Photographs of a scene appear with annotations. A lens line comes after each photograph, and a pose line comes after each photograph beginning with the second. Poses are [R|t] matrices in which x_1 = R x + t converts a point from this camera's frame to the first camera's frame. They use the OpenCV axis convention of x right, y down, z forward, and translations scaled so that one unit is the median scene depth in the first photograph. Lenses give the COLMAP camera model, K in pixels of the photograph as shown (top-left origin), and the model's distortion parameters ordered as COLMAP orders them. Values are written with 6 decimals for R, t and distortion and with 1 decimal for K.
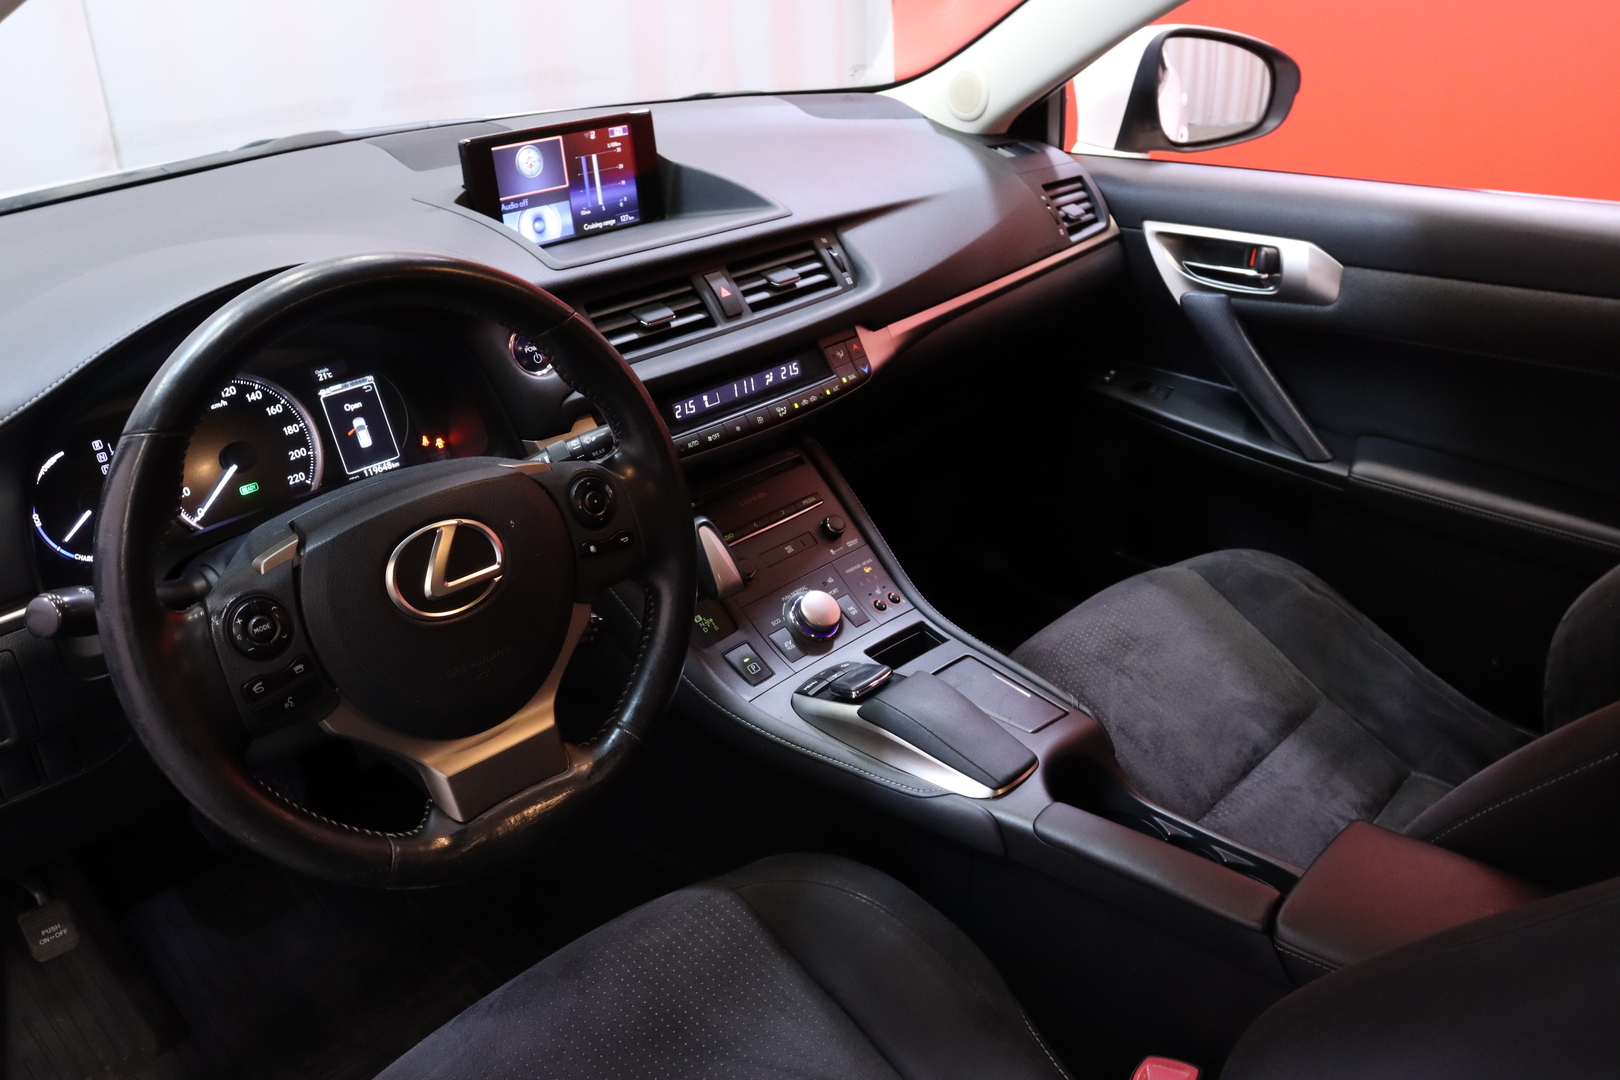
lens RADIAL K [[1315.2, 0, 811.7], [0, 1315.2, 536.2], [0, 0, 1]] dist [-0.182055, 0.154227]
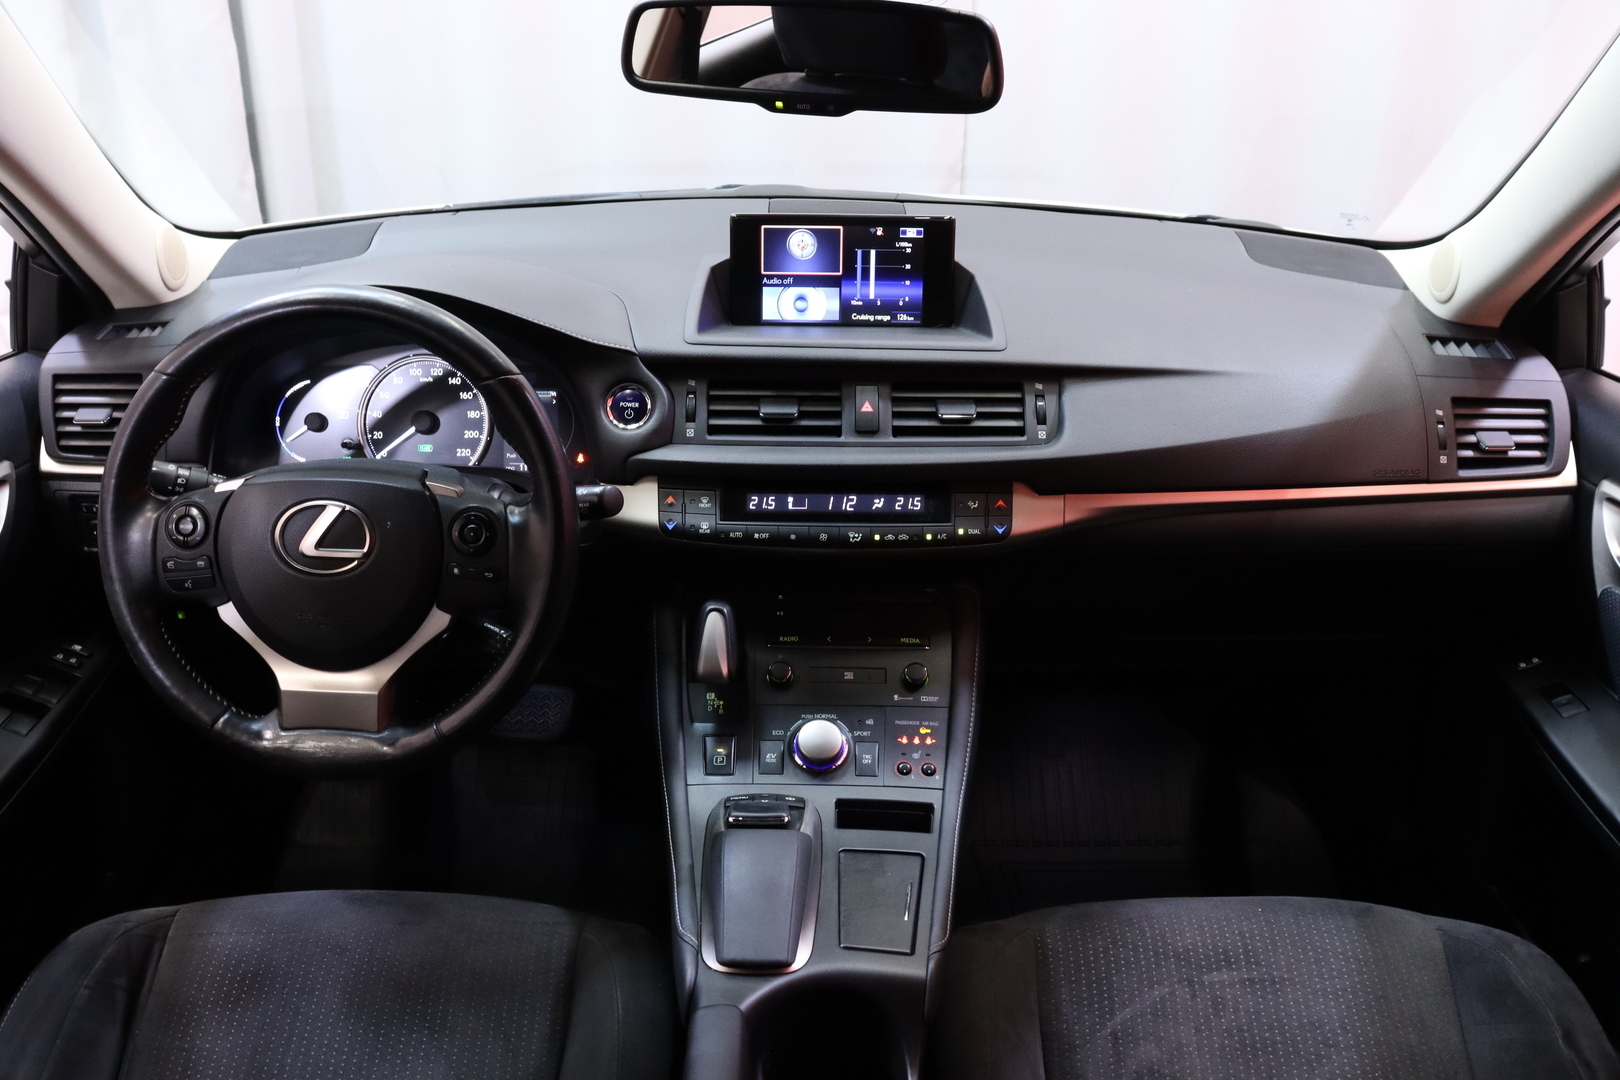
lens RADIAL K [[1315.2, 0, 805.3], [0, 1315.2, 537.3], [0, 0, 1]] dist [-0.182055, 0.154227]
pose [[0.684302, 0.316001, -0.657172, 0.575441], [-0.341195, 0.935238, 0.094428, -0.168973], [0.644451, 0.159606, 0.747802, 0.235835]]
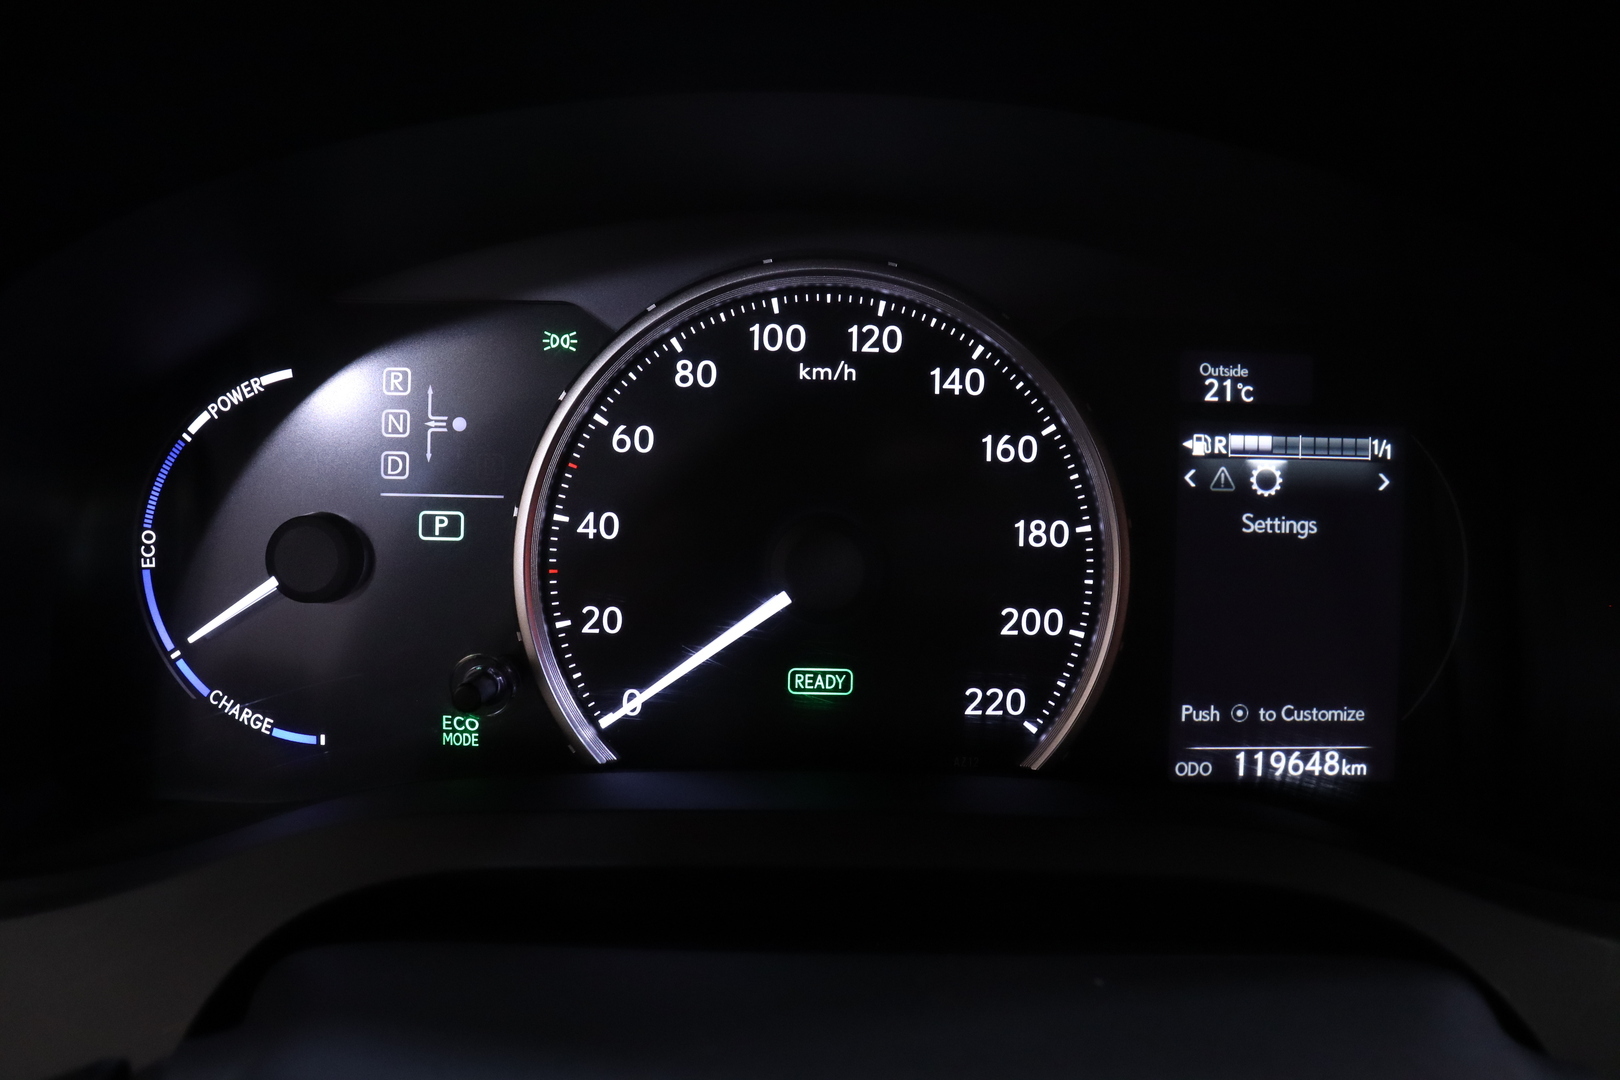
lens RADIAL K [[1315.2, 0, 795.1], [0, 1315.2, 534.6], [0, 0, 1]] dist [-0.182055, 0.154227]
pose [[0.692319, 0.326334, -0.643584, -0.218175], [-0.350098, 0.931795, 0.095865, -0.076915], [0.630973, 0.158948, 0.759348, 0.628880]]
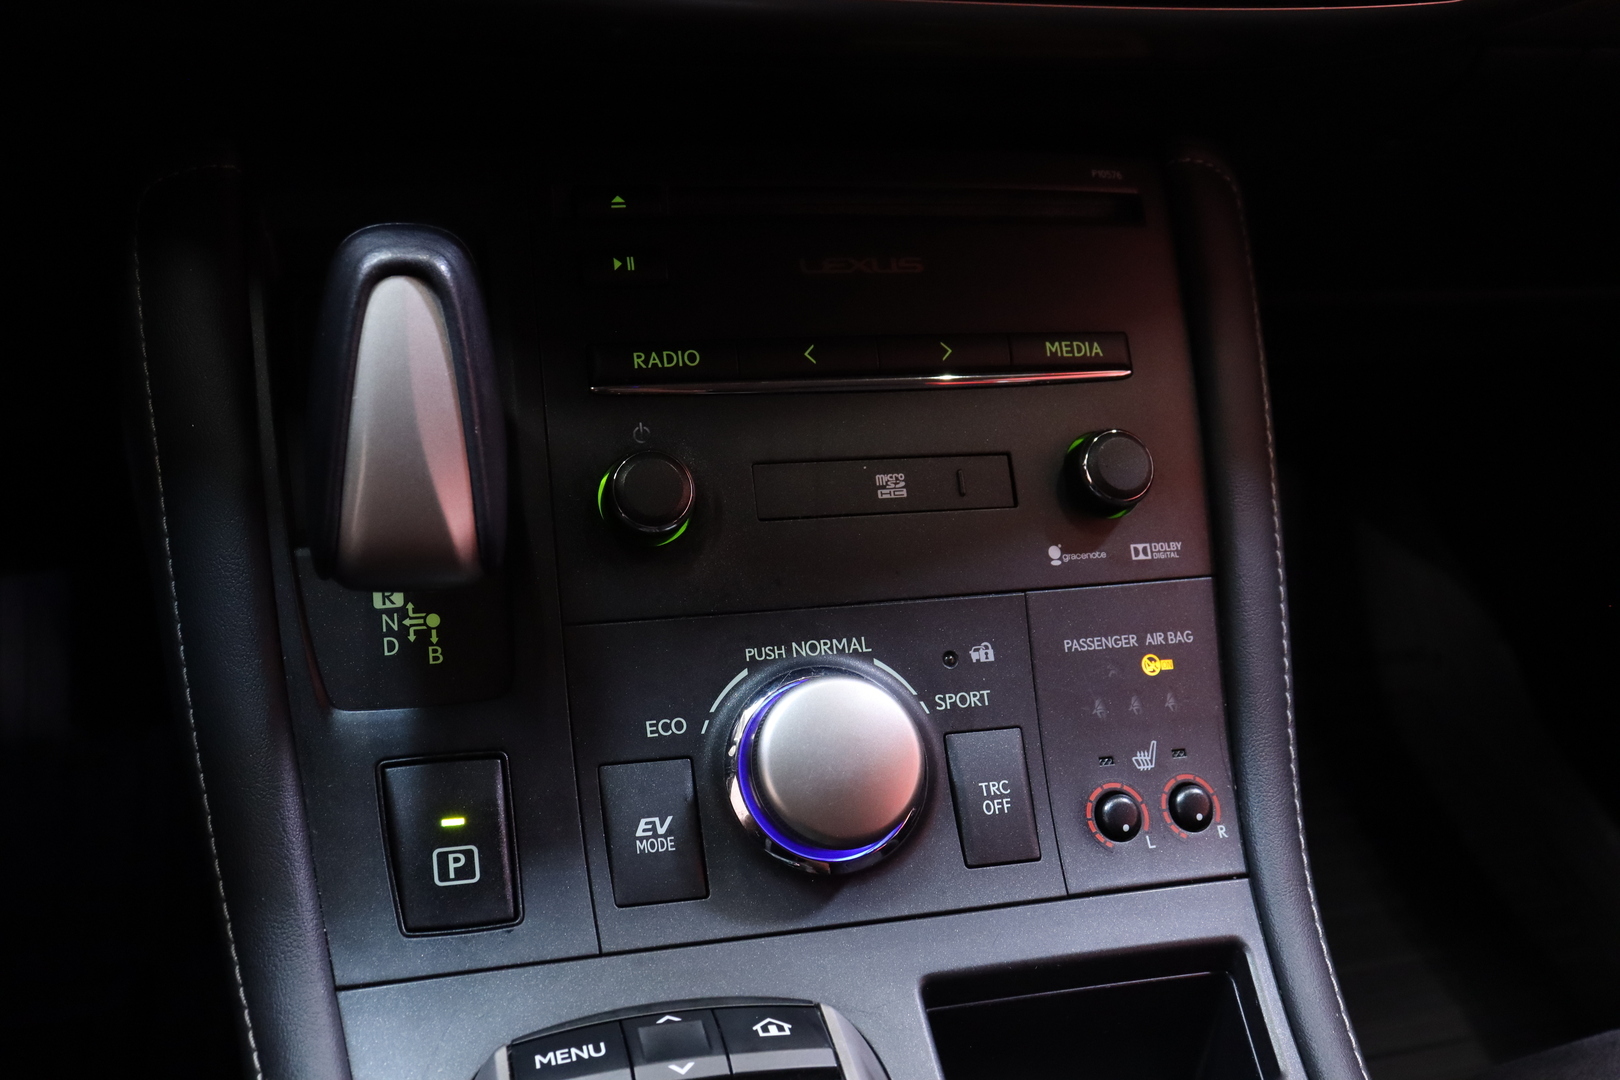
lens RADIAL K [[1530.8, 0, 799.8], [0, 1530.8, 541.9], [0, 0, 1]] dist [-0.110225, 0.000000]
pose [[0.831694, 0.428578, -0.352997, 0.084980], [-0.356213, 0.899538, 0.252870, -0.053605], [0.425908, -0.084568, 0.900805, 0.712812]]
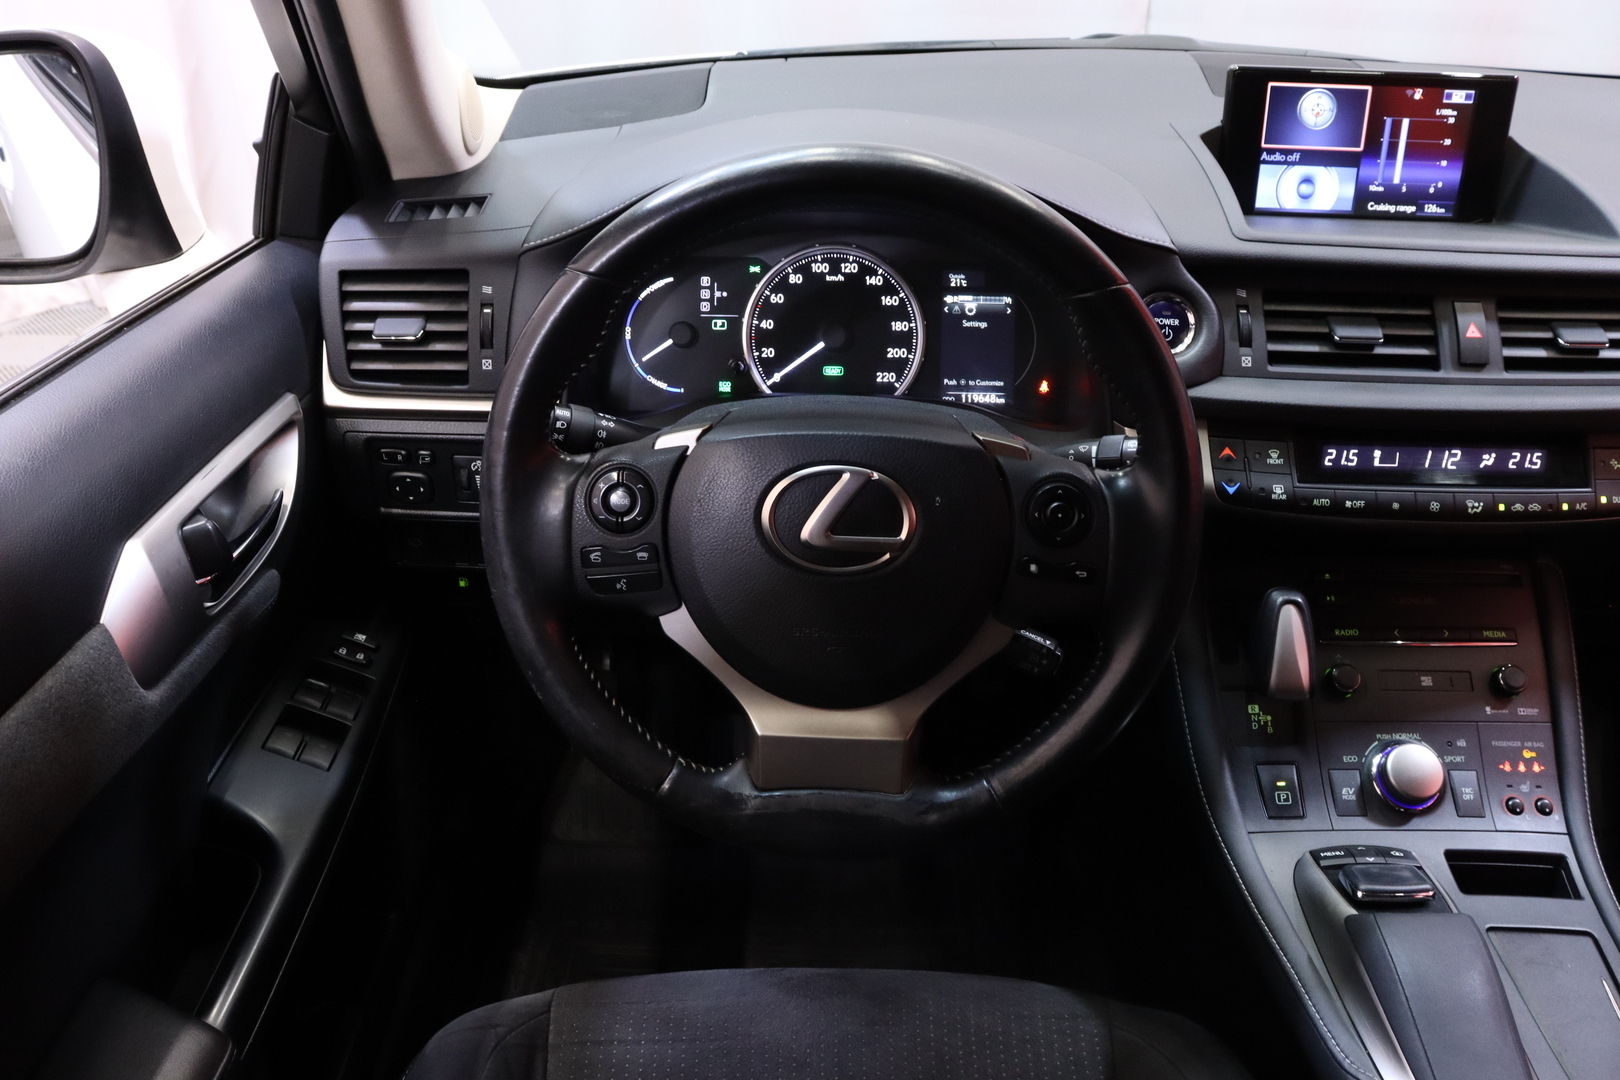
lens RADIAL K [[1315.2, 0, 800.4], [0, 1315.2, 540.7], [0, 0, 1]] dist [-0.182055, 0.154227]
pose [[0.671596, 0.378859, -0.636730, 0.175875], [-0.342859, 0.920745, 0.186217, -0.077248], [0.656816, 0.093246, 0.748263, 0.214713]]
